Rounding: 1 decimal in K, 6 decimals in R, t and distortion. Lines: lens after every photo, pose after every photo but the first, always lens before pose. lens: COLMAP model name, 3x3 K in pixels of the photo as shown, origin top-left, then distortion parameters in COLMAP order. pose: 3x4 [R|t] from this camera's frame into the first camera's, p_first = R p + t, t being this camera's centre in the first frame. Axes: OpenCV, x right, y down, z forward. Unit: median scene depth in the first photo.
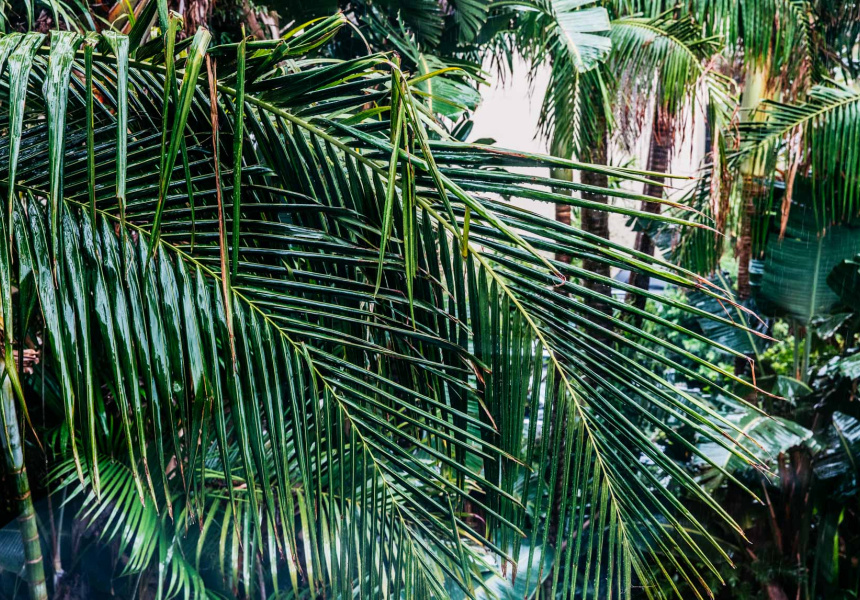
lens RADIAL K [[1392.9, 0, 431.4], [0, 1392.9, 301.2], [0, 0, 1]] dist [0.465537, 0.000000]
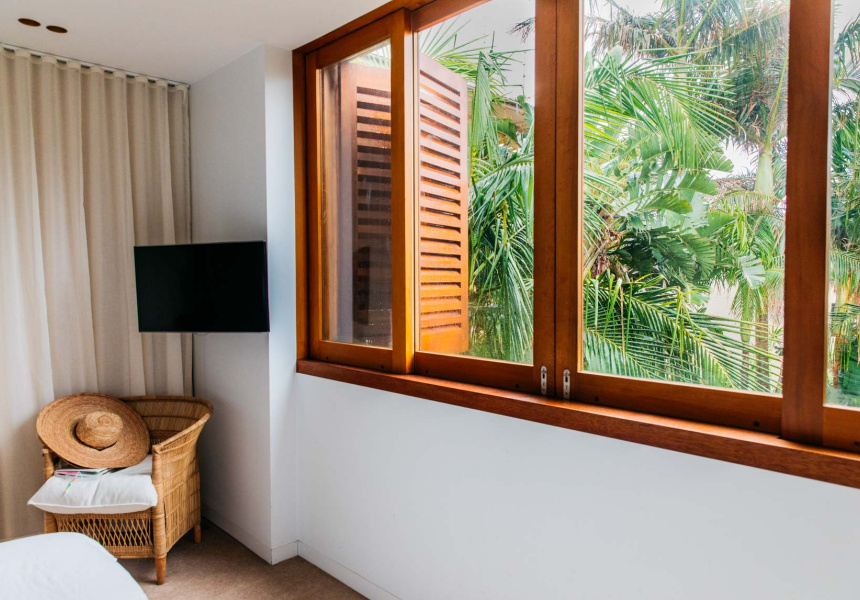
lens RADIAL K [[607.3, 0, 429.1], [0, 607.3, 302.8], [0, 0, 1]] dist [0.037560, 0.002669]
pose [[0.918686, 0.027988, -0.393997, 0.002717], [-0.074378, 0.991900, -0.102968, 0.057546], [0.387923, 0.123900, 0.913326, -0.556532]]
